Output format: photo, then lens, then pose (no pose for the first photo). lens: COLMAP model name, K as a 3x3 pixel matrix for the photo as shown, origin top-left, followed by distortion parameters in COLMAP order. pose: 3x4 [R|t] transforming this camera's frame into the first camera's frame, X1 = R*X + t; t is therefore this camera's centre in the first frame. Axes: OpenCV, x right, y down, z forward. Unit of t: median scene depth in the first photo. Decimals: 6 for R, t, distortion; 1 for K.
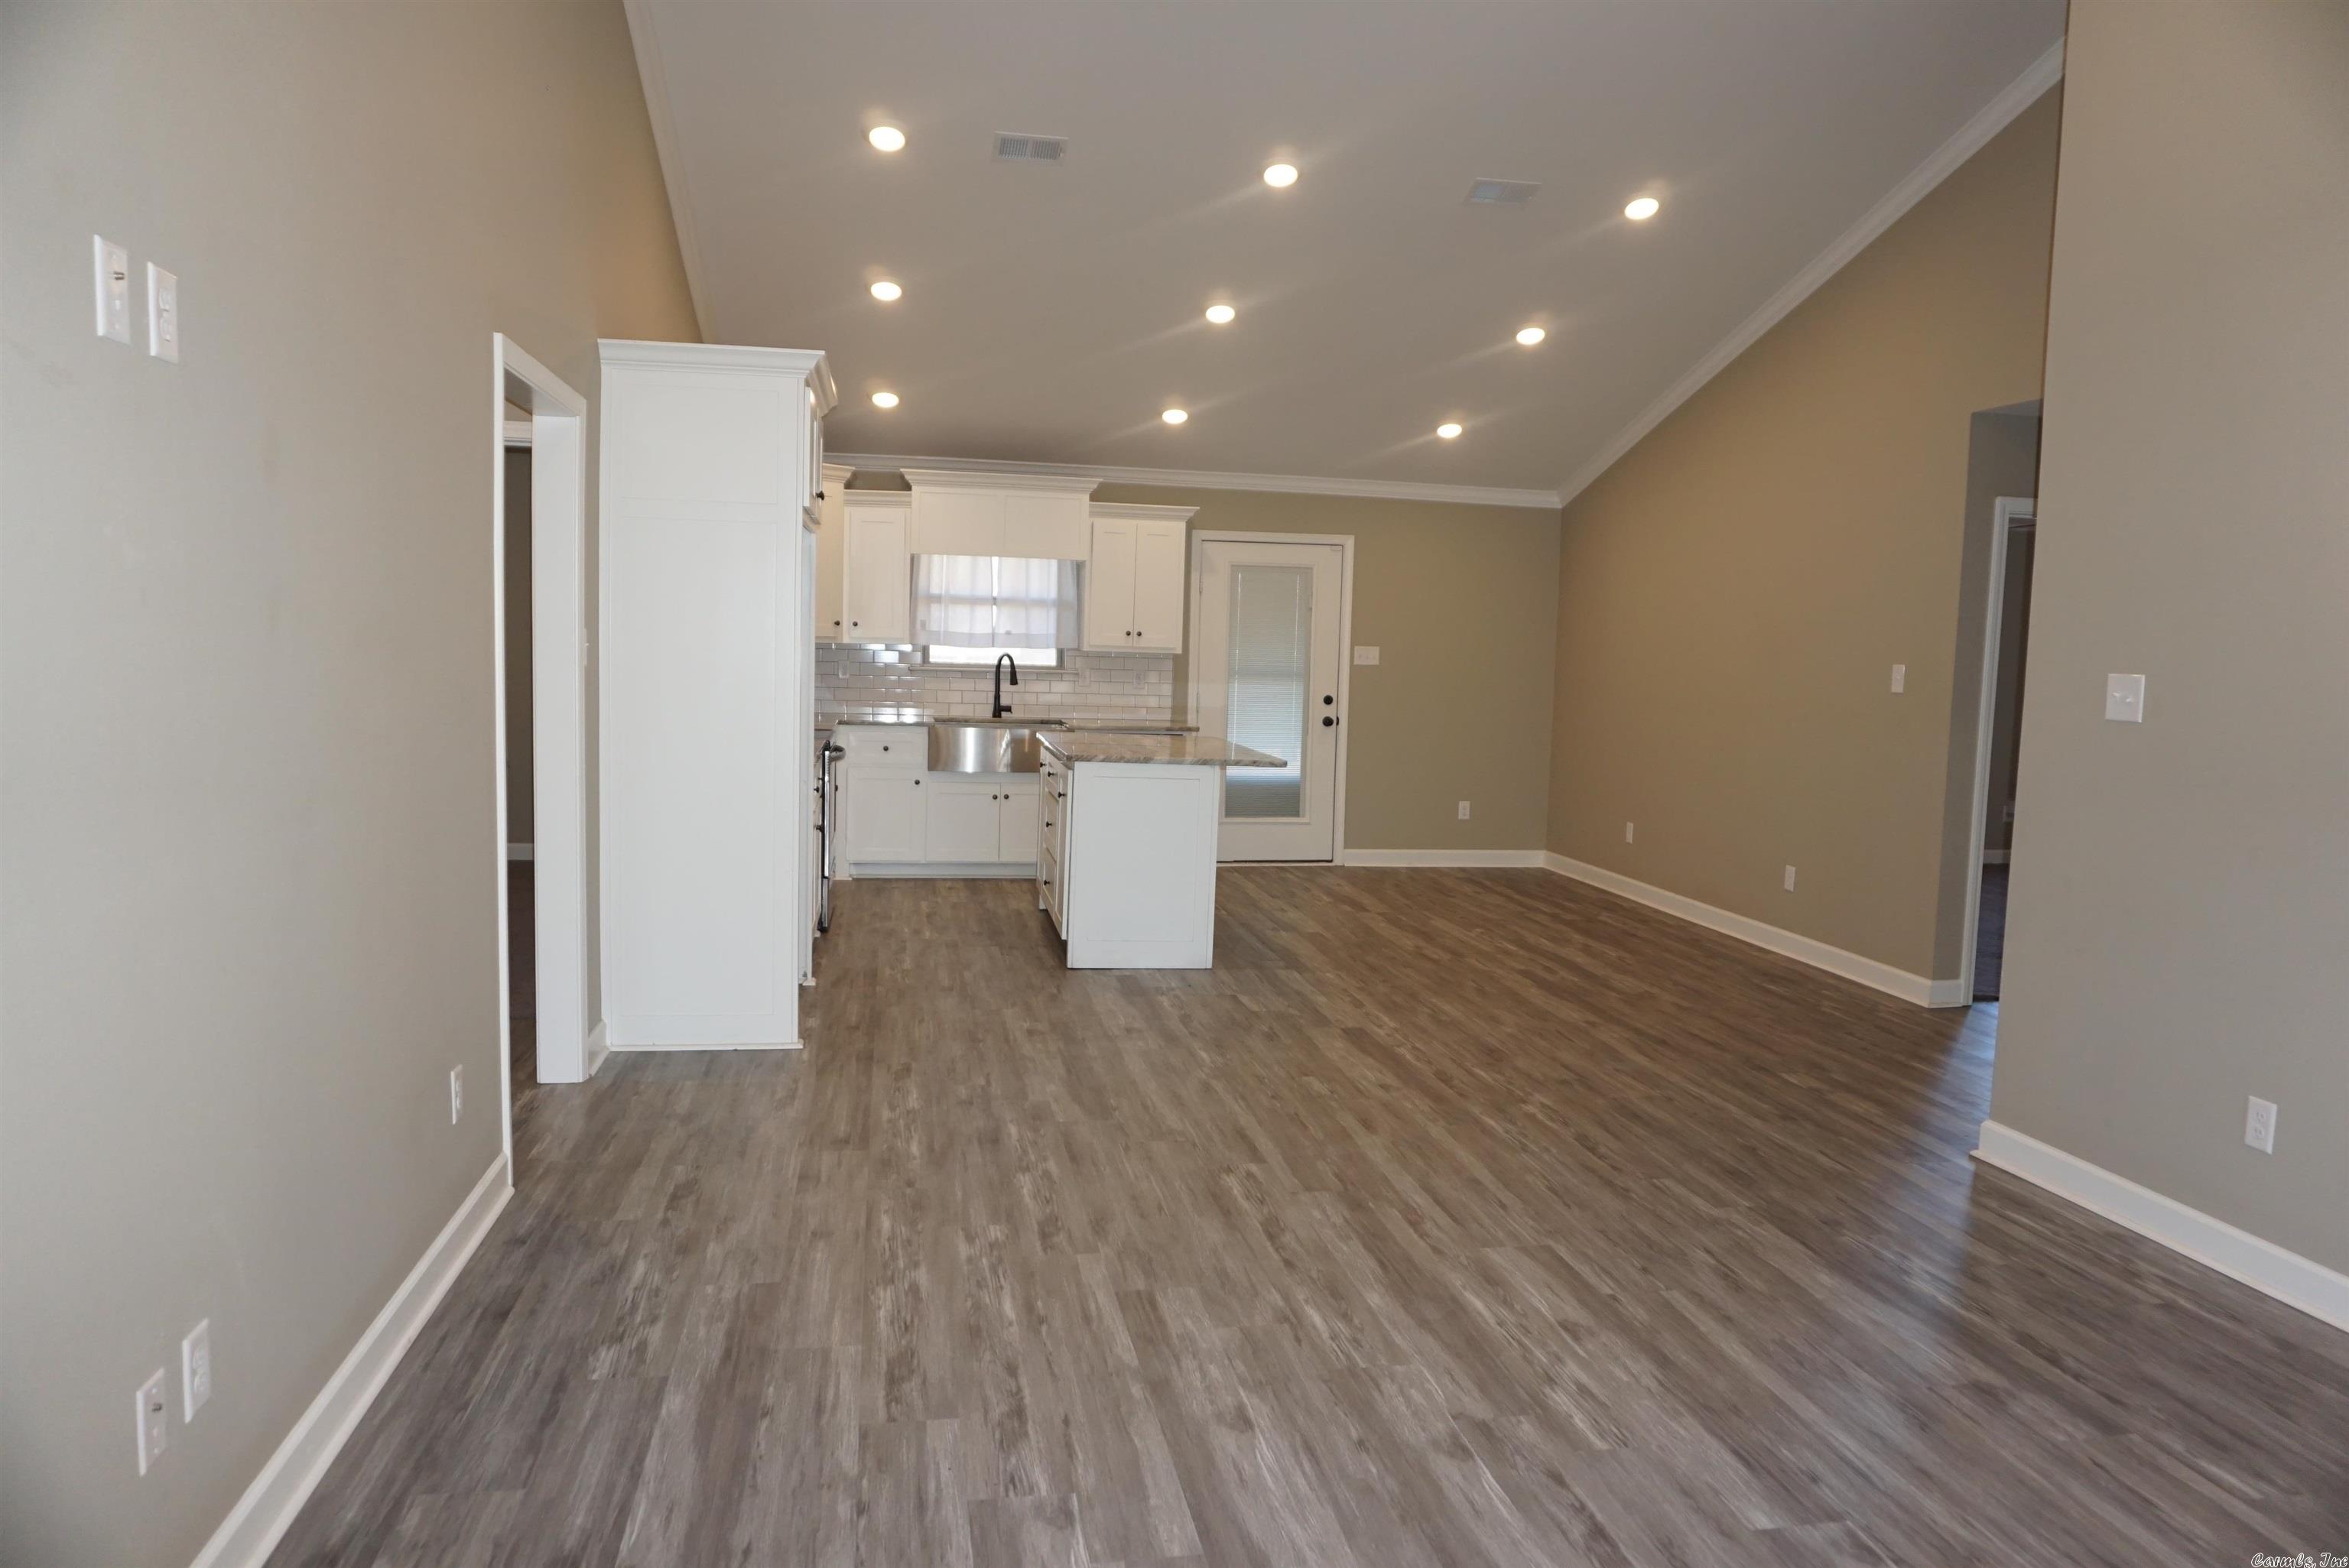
lens RADIAL K [[1581.7, 0, 1172.0], [0, 1581.7, 794.8], [0, 0, 1]] dist [-0.055190, 0.038088]
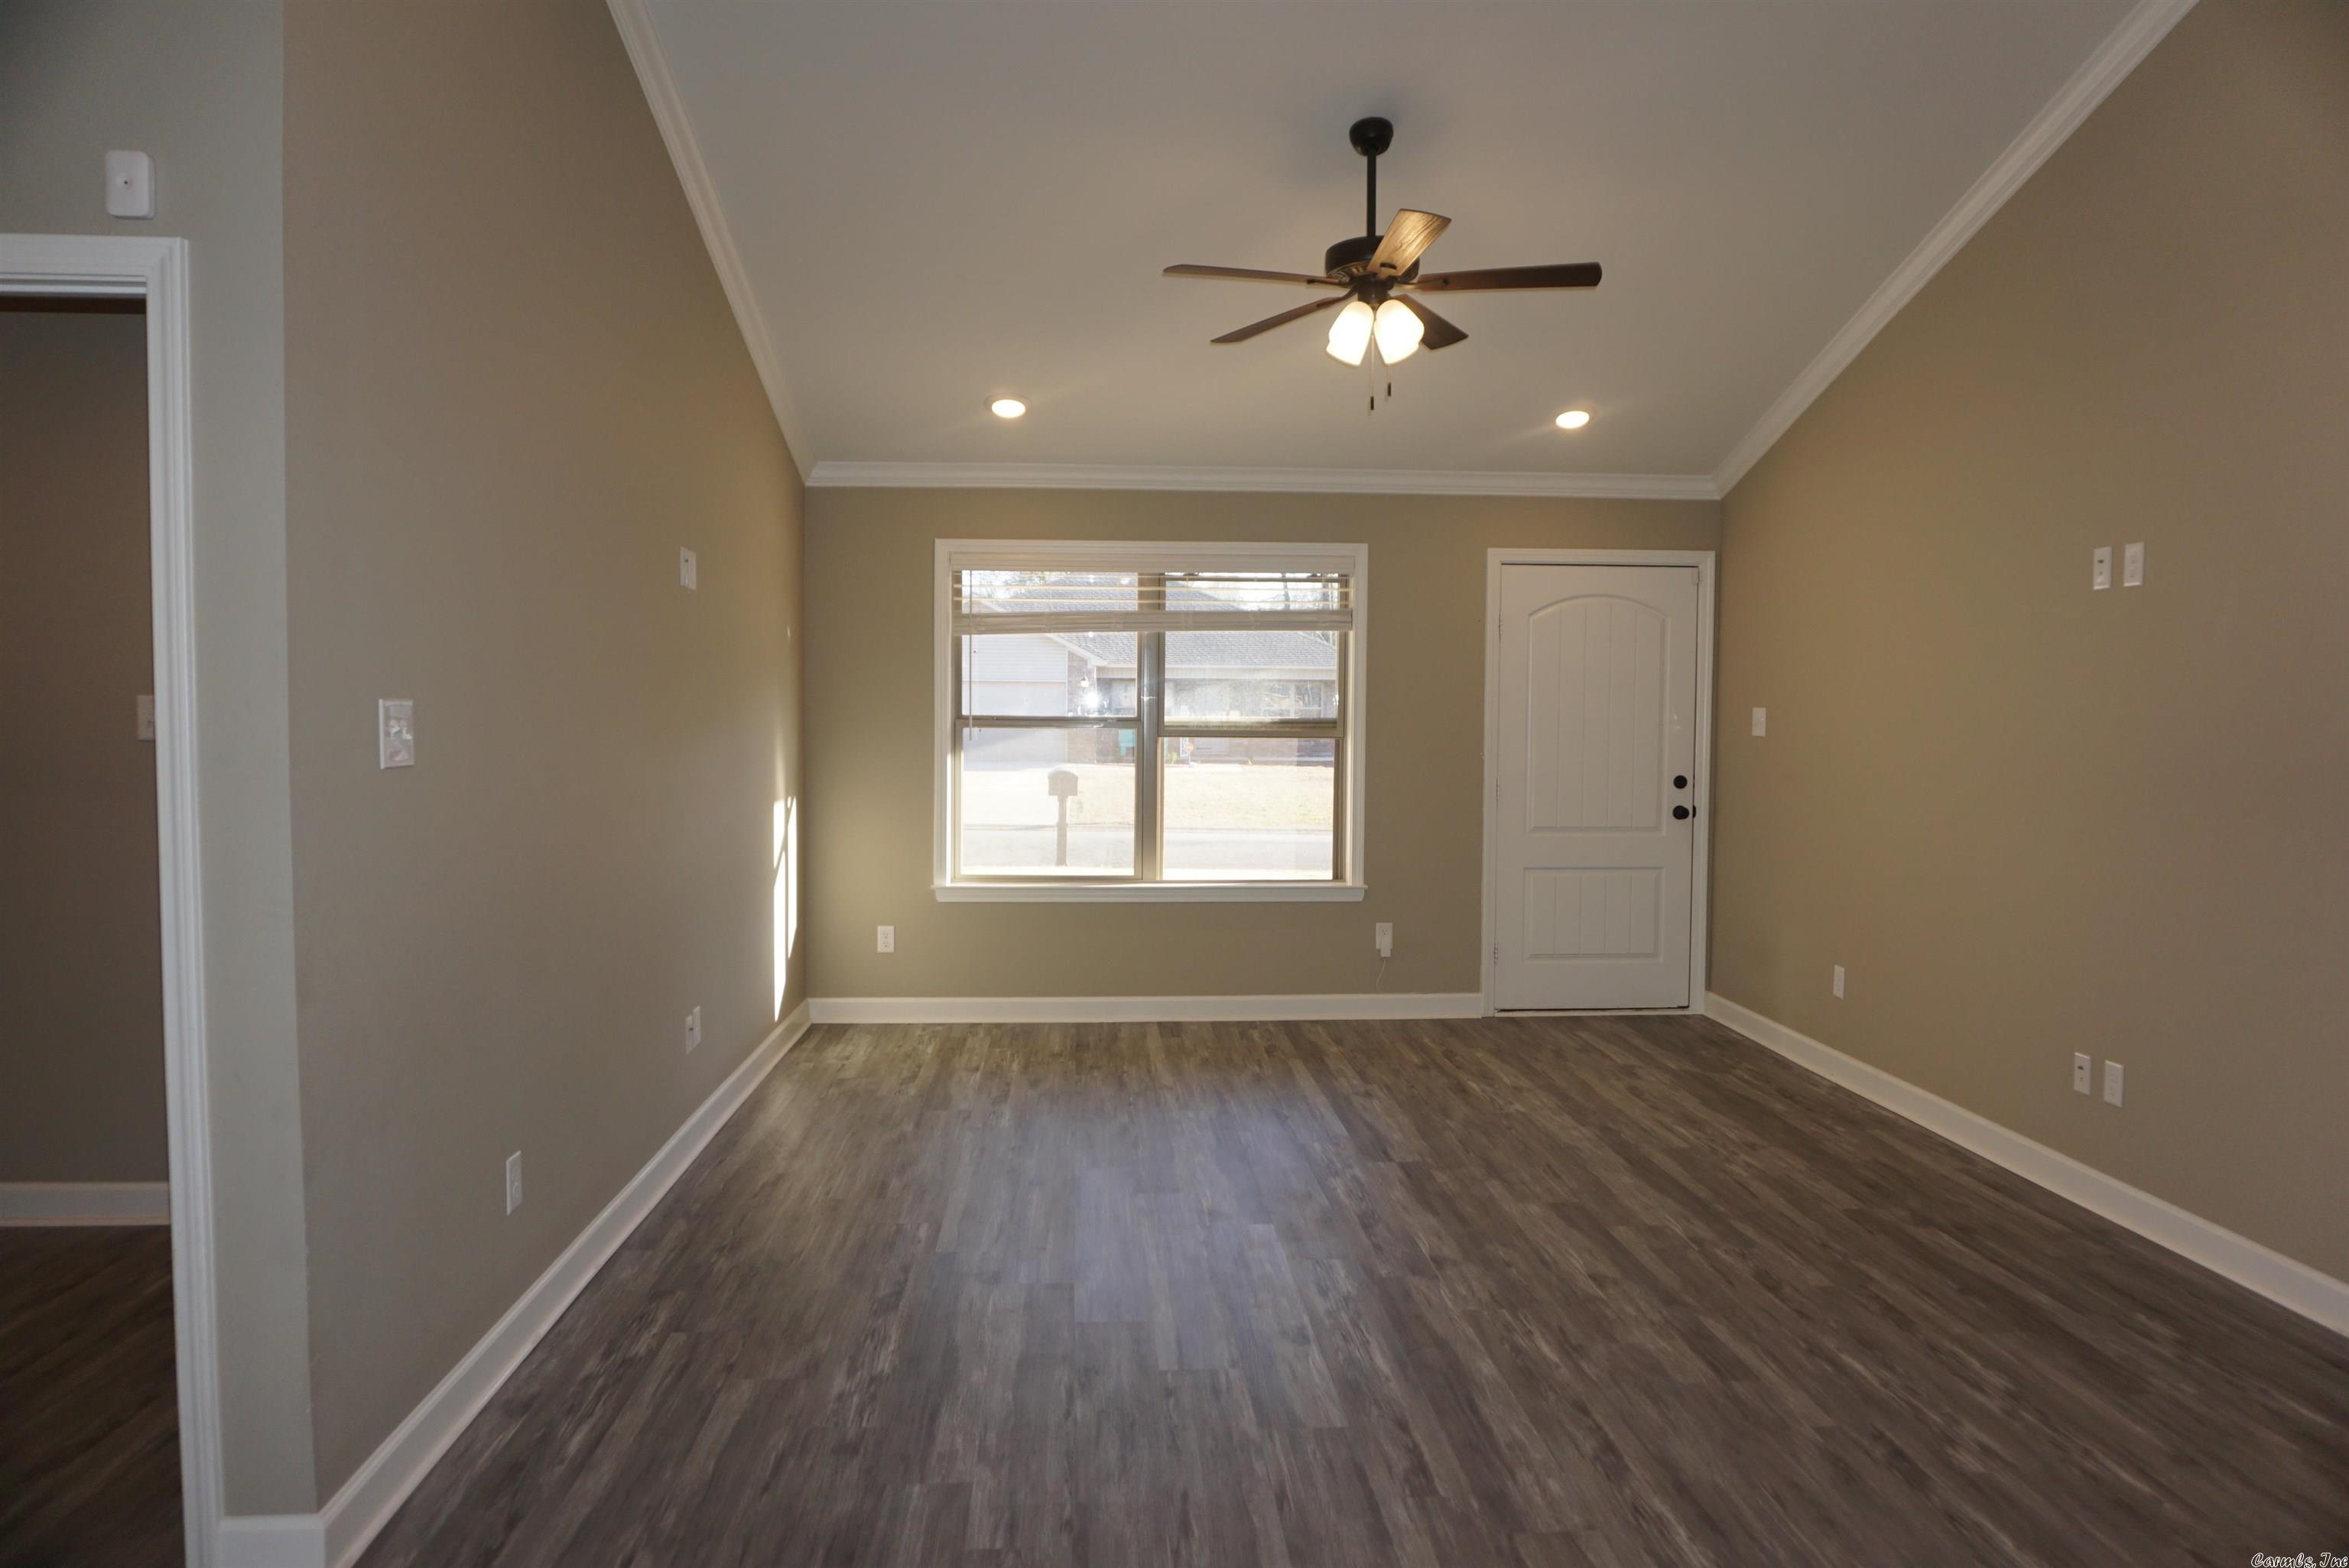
lens RADIAL K [[1581.7, 0, 1172.0], [0, 1581.7, 794.8], [0, 0, 1]] dist [-0.055190, 0.038088]
pose [[-0.992618, -0.038318, 0.115070, 0.227838], [-0.020121, 0.987659, 0.155324, -0.179761], [-0.119602, 0.151863, -0.981139, 1.955264]]
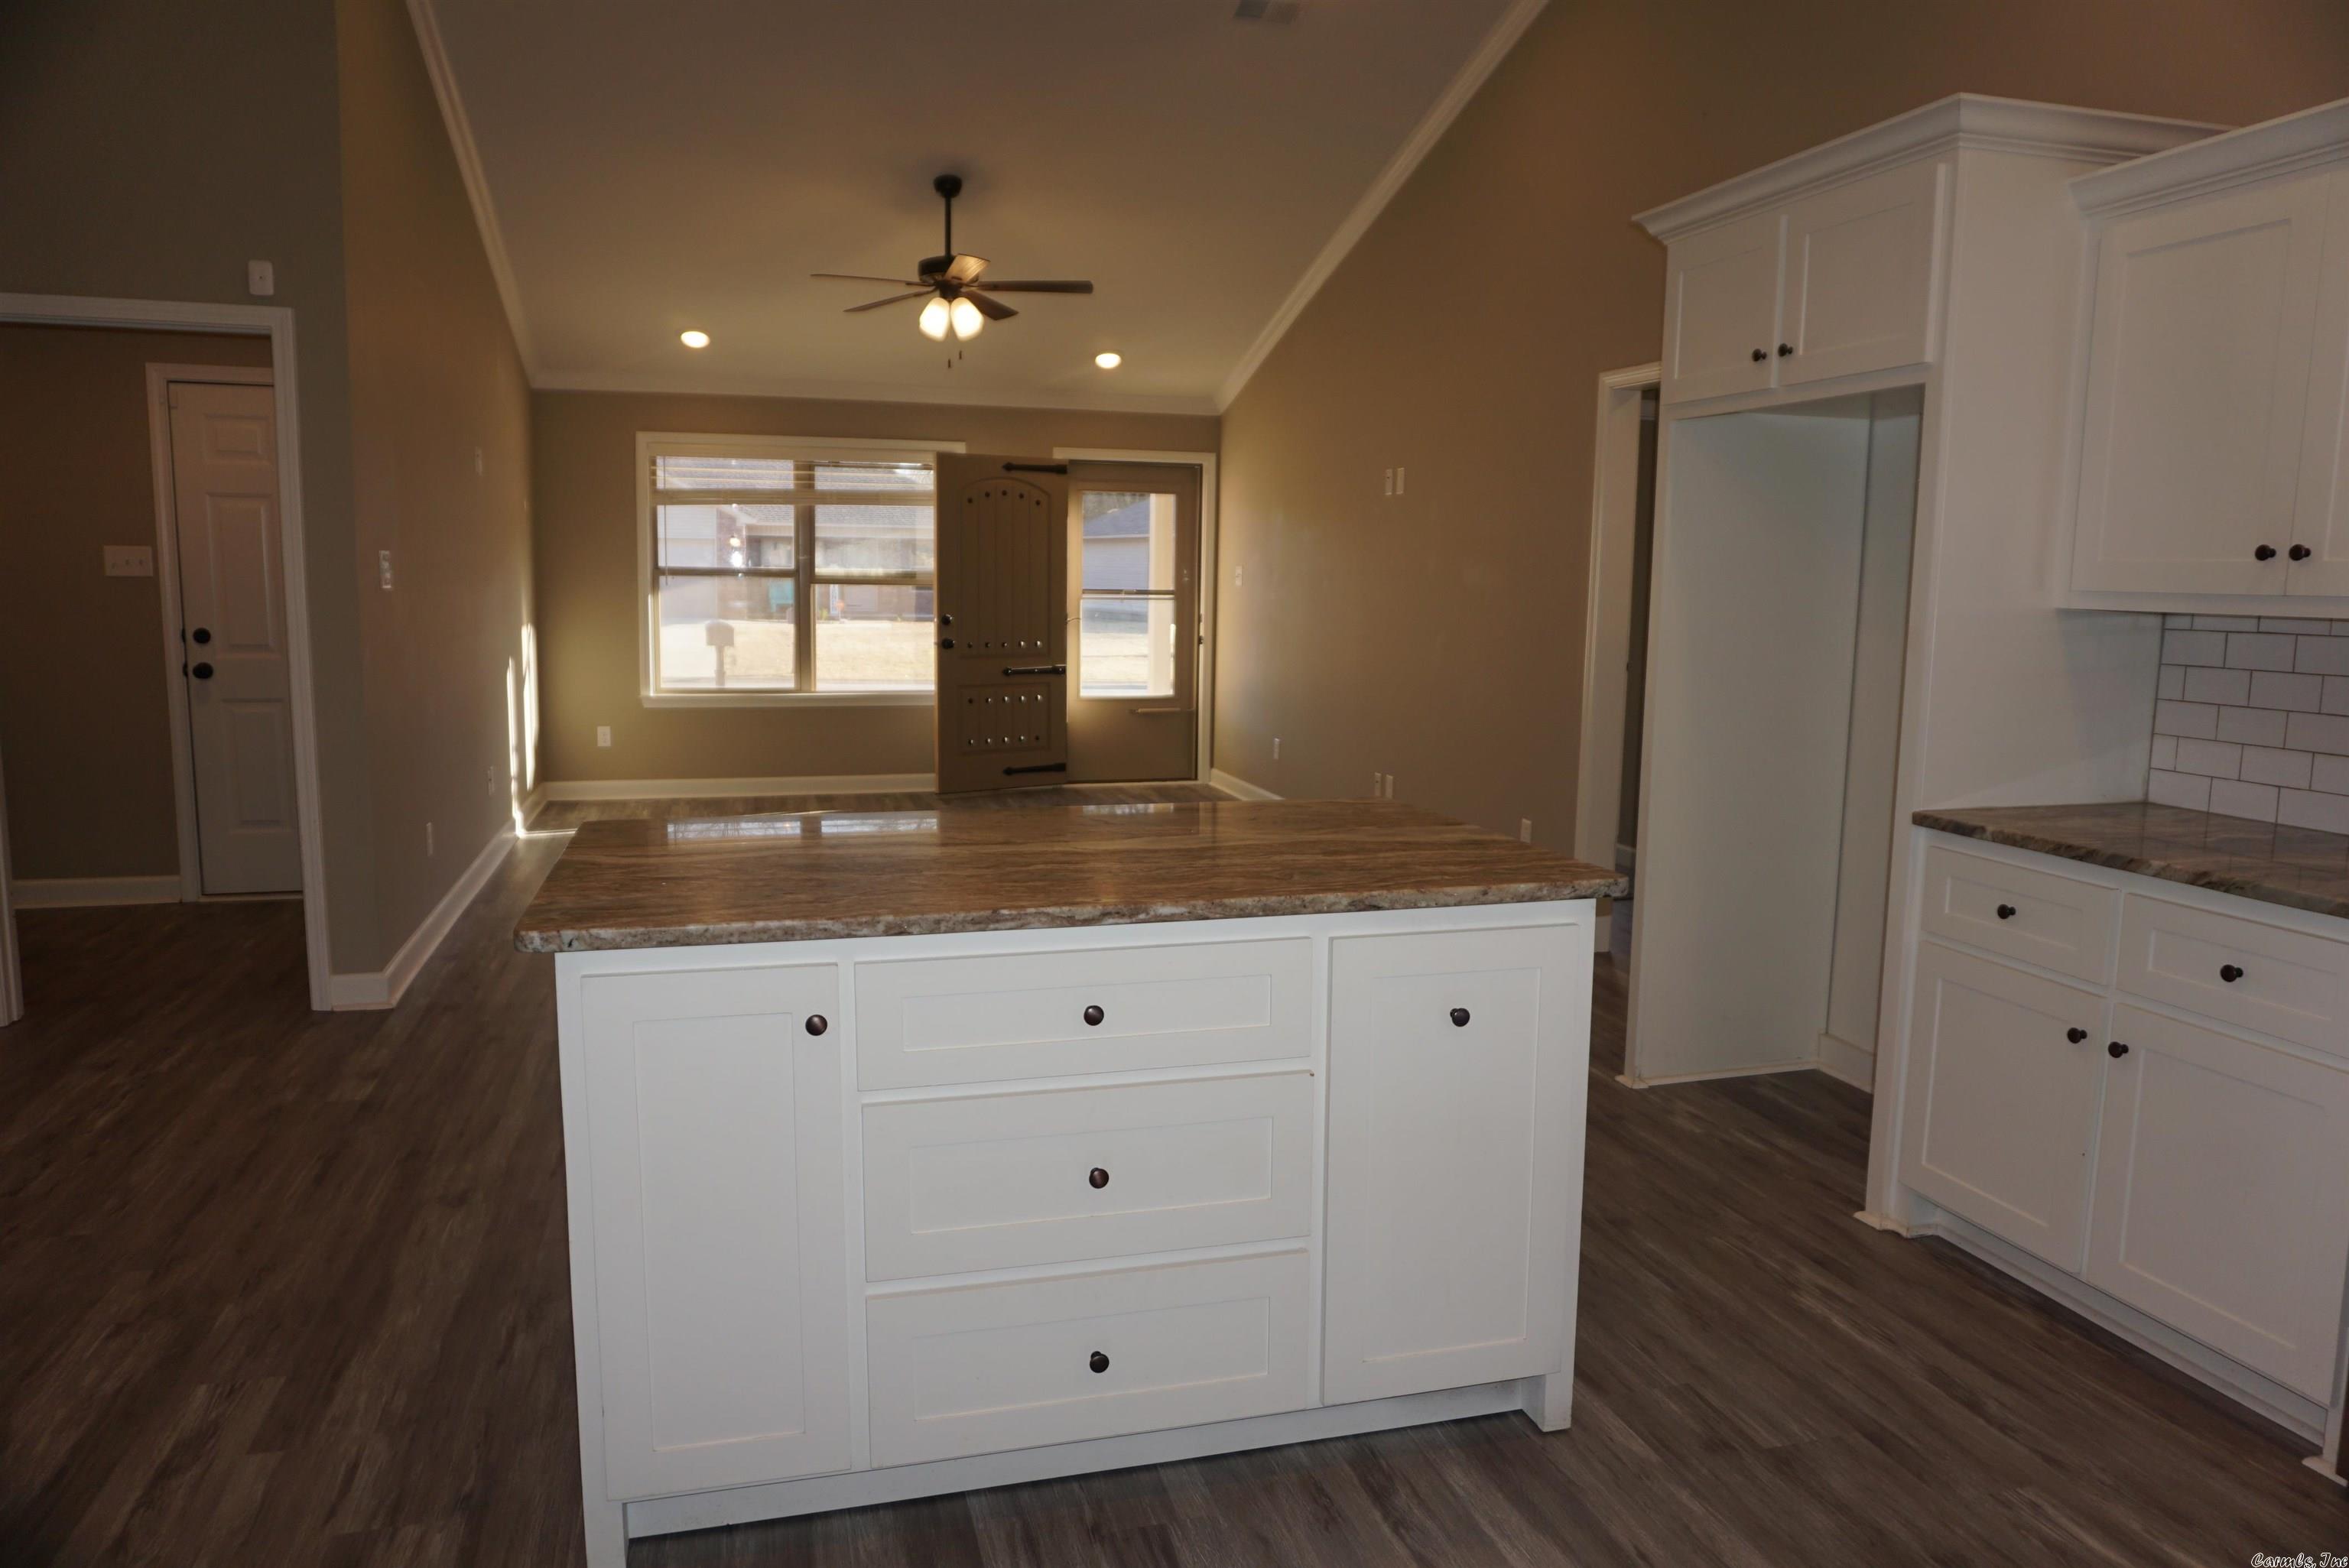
lens RADIAL K [[1581.7, 0, 1172.0], [0, 1581.7, 794.8], [0, 0, 1]] dist [-0.055190, 0.038088]
pose [[-0.994206, -0.028939, -0.103526, 0.131829], [-0.052543, 0.971018, 0.233161, -0.253335], [0.093778, 0.237249, -0.966912, 2.744856]]
